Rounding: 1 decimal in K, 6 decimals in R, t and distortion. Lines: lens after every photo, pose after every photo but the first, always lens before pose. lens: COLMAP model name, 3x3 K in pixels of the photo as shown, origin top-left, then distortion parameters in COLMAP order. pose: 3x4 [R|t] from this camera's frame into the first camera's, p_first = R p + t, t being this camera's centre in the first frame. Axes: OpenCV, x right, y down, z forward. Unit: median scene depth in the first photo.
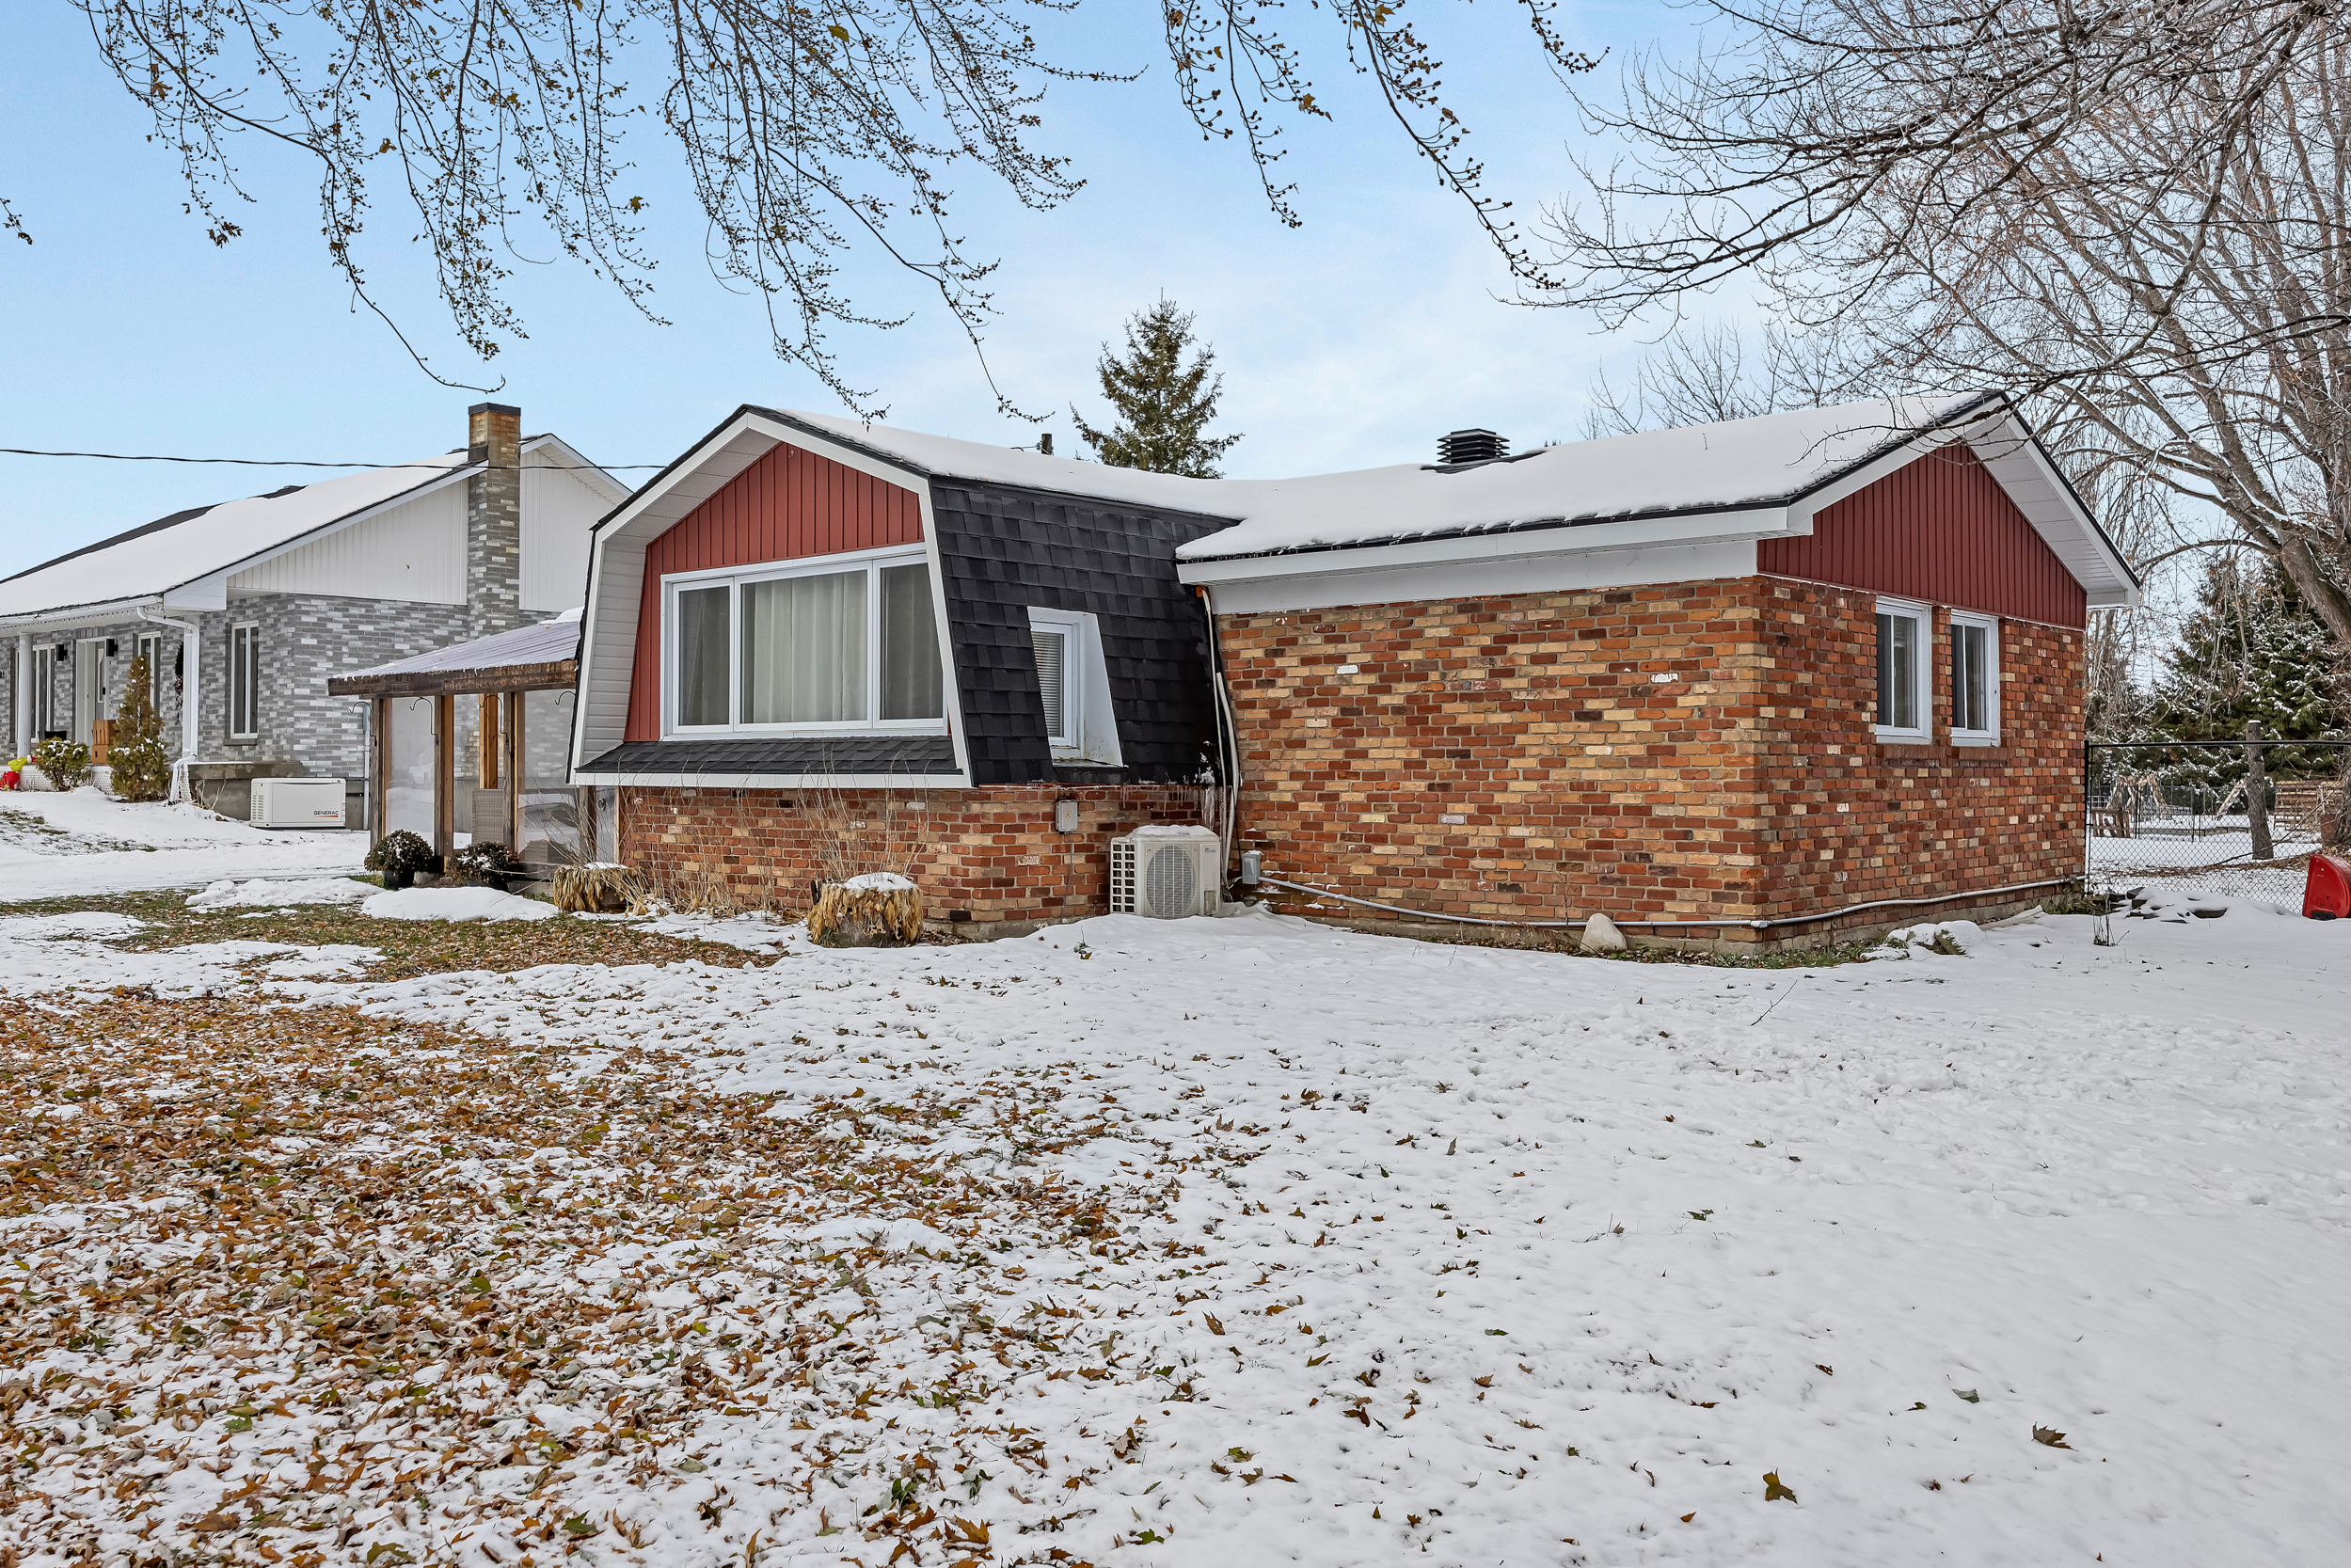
lens RADIAL K [[1968.9, 0, 1183.5], [0, 1968.9, 737.1], [0, 0, 1]] dist [-0.012313, -0.003136]
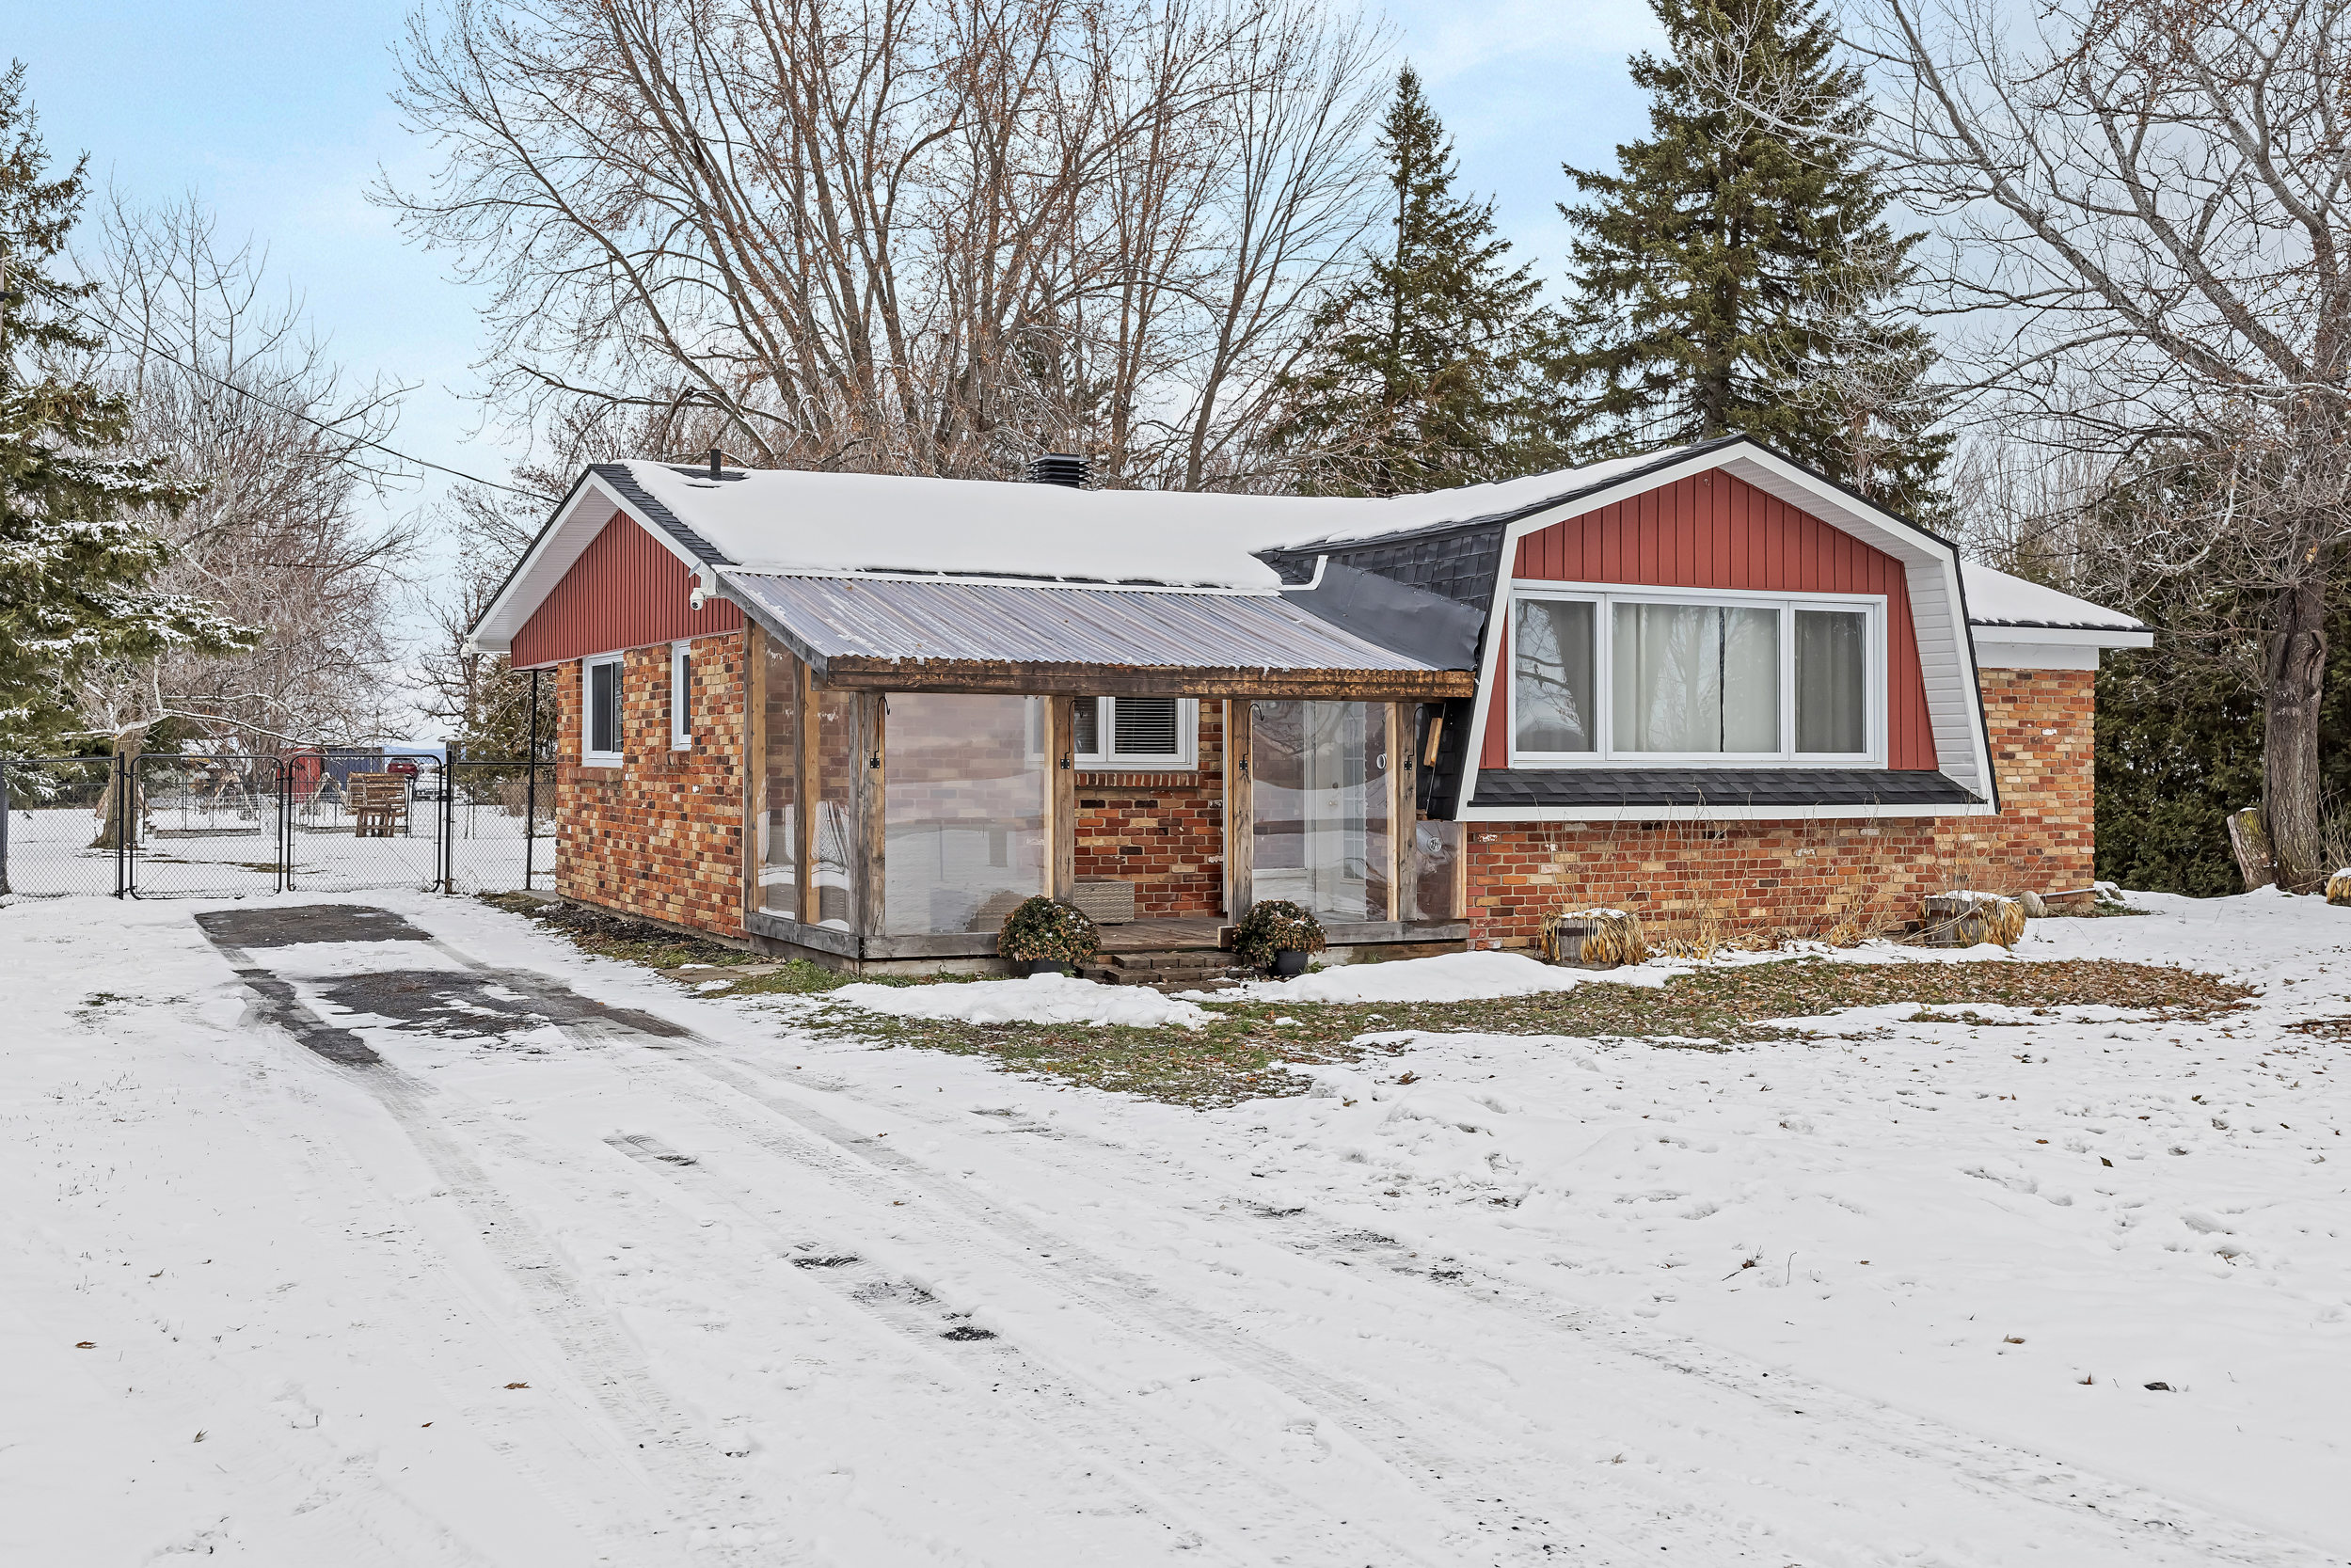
lens RADIAL K [[2355.9, 0, 1181.9], [0, 2355.9, 695.8], [0, 0, 1]] dist [0.001579, 0.013555]
pose [[0.333107, 0.024638, 0.942567, -1.552471], [-0.021090, 0.999603, -0.018675, -0.009235], [-0.942653, -0.013658, 0.333494, 0.942665]]
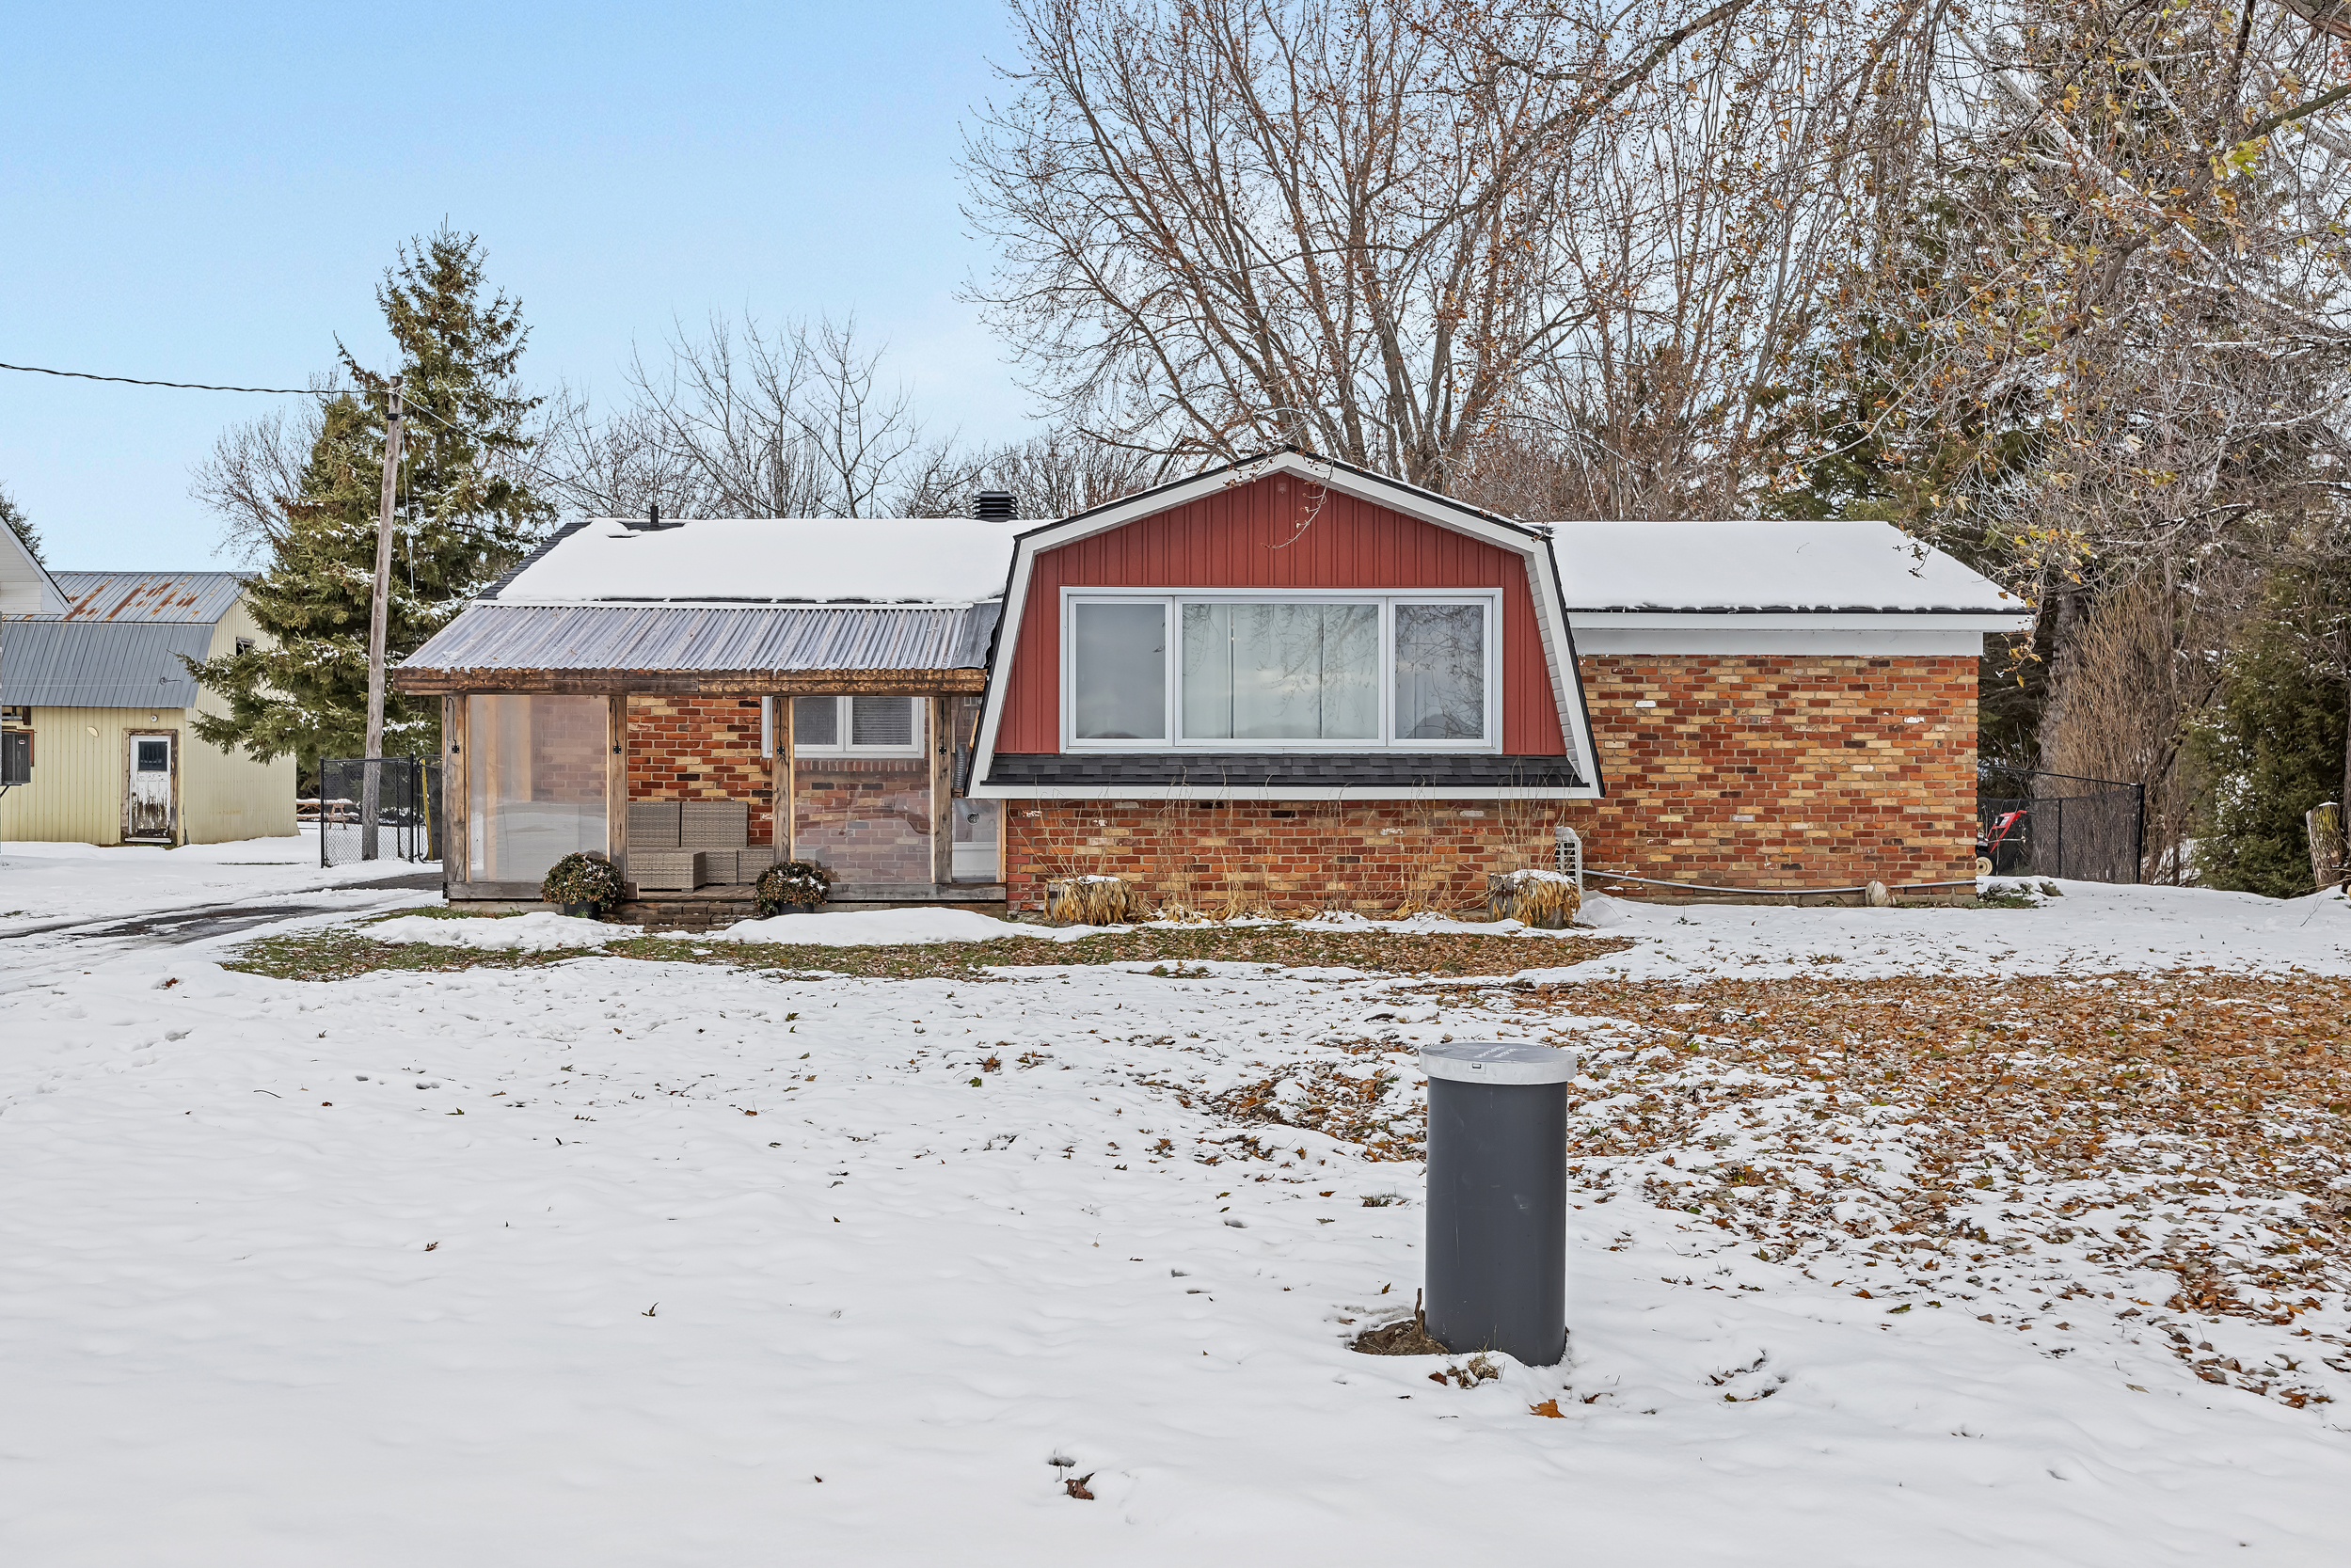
lens RADIAL K [[2233.0, 0, 1212.7], [0, 2233.0, 790.8], [0, 0, 1]] dist [-0.006731, 0.002077]
pose [[0.701326, -0.006653, 0.712810, -1.216270], [-0.013840, 0.999641, 0.022948, -0.007303], [-0.712706, -0.025959, 0.700982, 0.182142]]
